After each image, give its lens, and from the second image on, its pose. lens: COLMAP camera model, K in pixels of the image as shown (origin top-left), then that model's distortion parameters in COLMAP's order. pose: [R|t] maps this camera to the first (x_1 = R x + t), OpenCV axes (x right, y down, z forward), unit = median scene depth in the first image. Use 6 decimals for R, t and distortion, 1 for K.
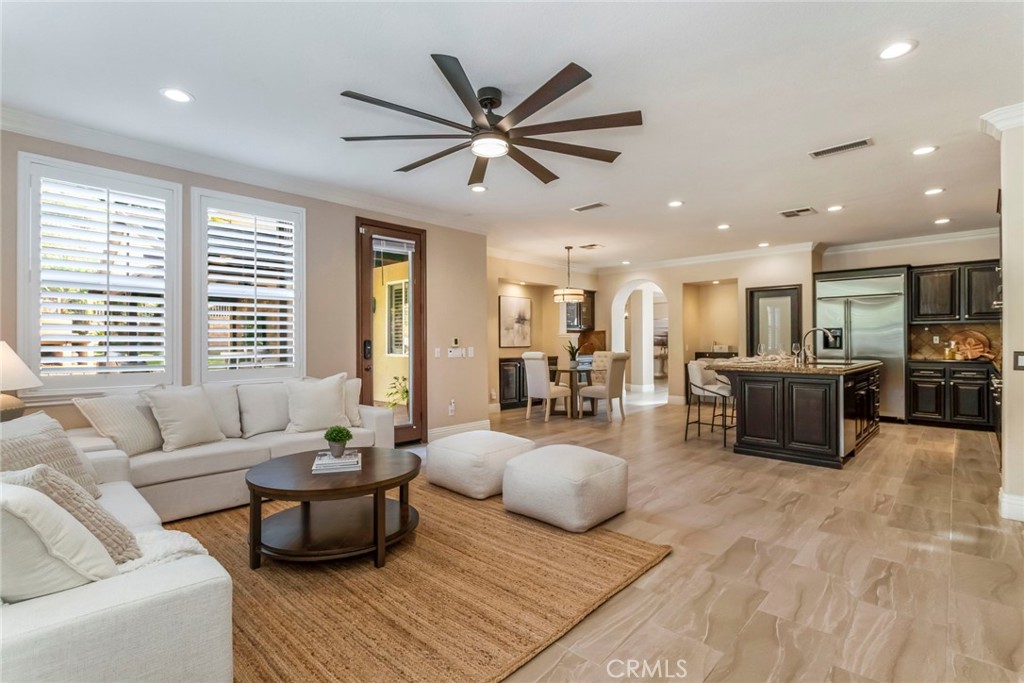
lens RADIAL K [[488.1, 0, 510.5], [0, 488.1, 343.2], [0, 0, 1]] dist [0.001829, 0.001211]
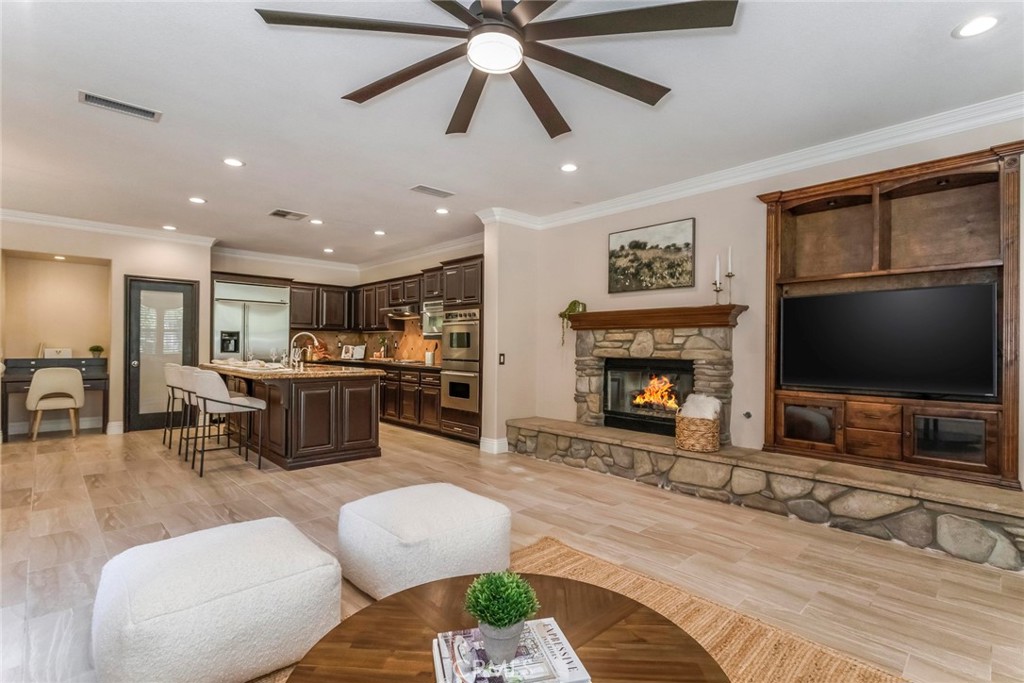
lens RADIAL K [[488.1, 0, 510.5], [0, 488.1, 343.2], [0, 0, 1]] dist [0.001829, 0.001211]
pose [[0.058232, 0.008974, 0.998263, -0.390527], [-0.005736, 0.999946, -0.008655, -0.001898], [-0.998287, -0.005222, 0.058280, 0.519672]]
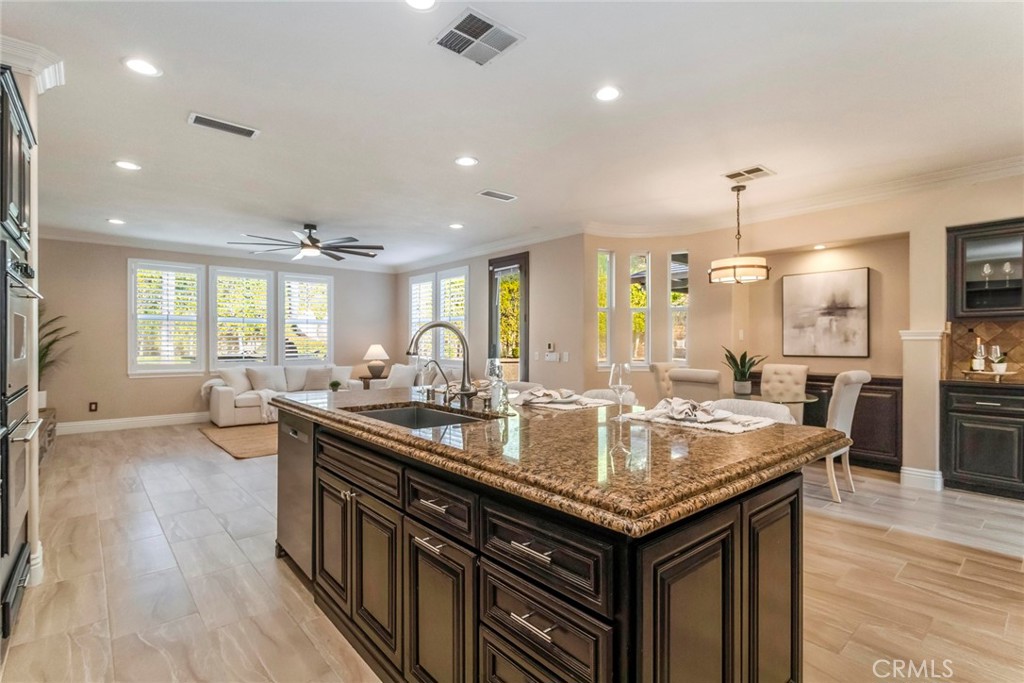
lens RADIAL K [[488.1, 0, 510.5], [0, 488.1, 343.2], [0, 0, 1]] dist [0.001829, 0.001211]
pose [[-0.105916, 0.005068, -0.994362, 1.058480], [-0.003023, 0.999981, 0.005419, -0.016903], [0.994370, 0.003580, -0.105899, 1.141352]]
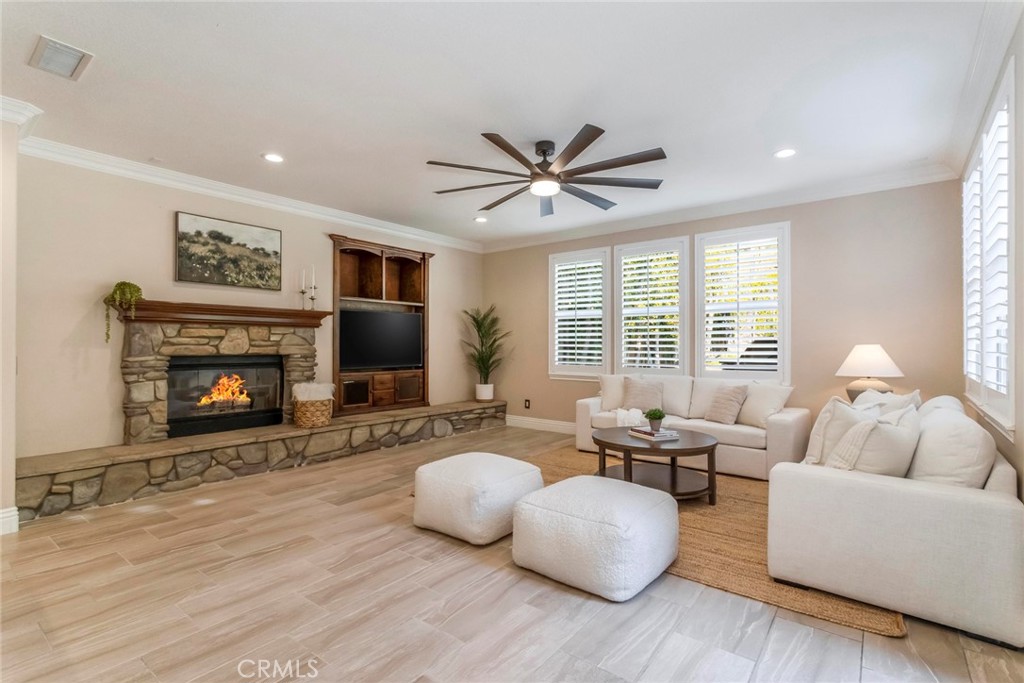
lens RADIAL K [[488.1, 0, 510.5], [0, 488.1, 343.2], [0, 0, 1]] dist [0.001829, 0.001211]
pose [[-0.996540, 0.000403, -0.083118, 0.082722], [0.000520, 0.999999, -0.001389, -0.003537], [0.083117, -0.001428, -0.996539, 1.235770]]
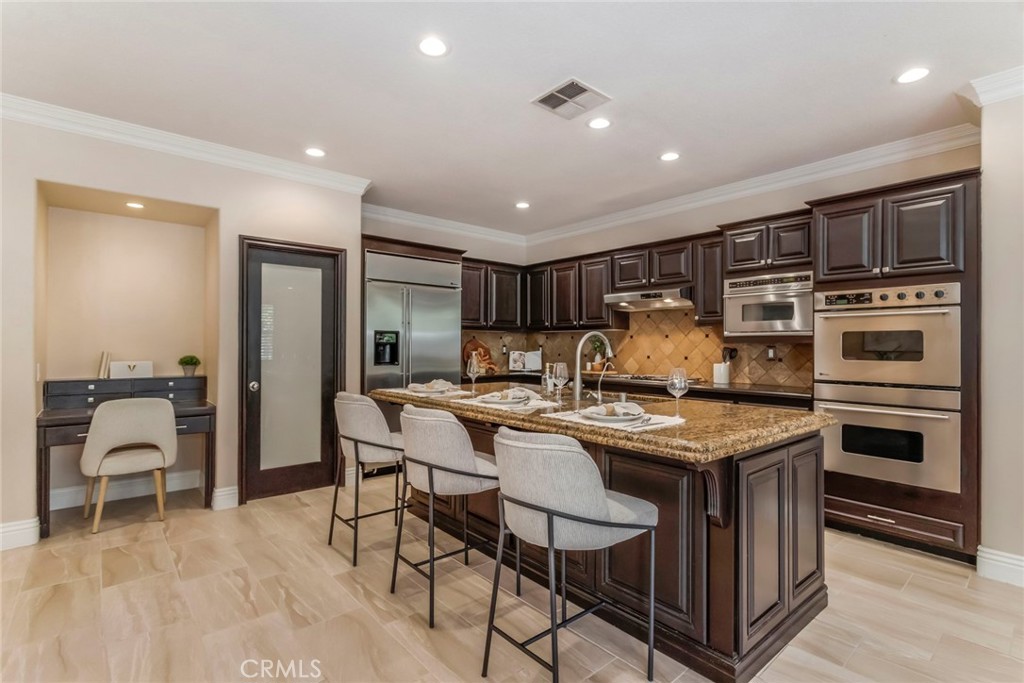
lens RADIAL K [[488.1, 0, 510.5], [0, 488.1, 343.2], [0, 0, 1]] dist [0.001829, 0.001211]
pose [[0.107810, 0.007489, 0.994143, 0.088371], [-0.002419, 0.999971, -0.007271, -0.015165], [-0.994169, -0.001621, 0.107825, 1.063553]]
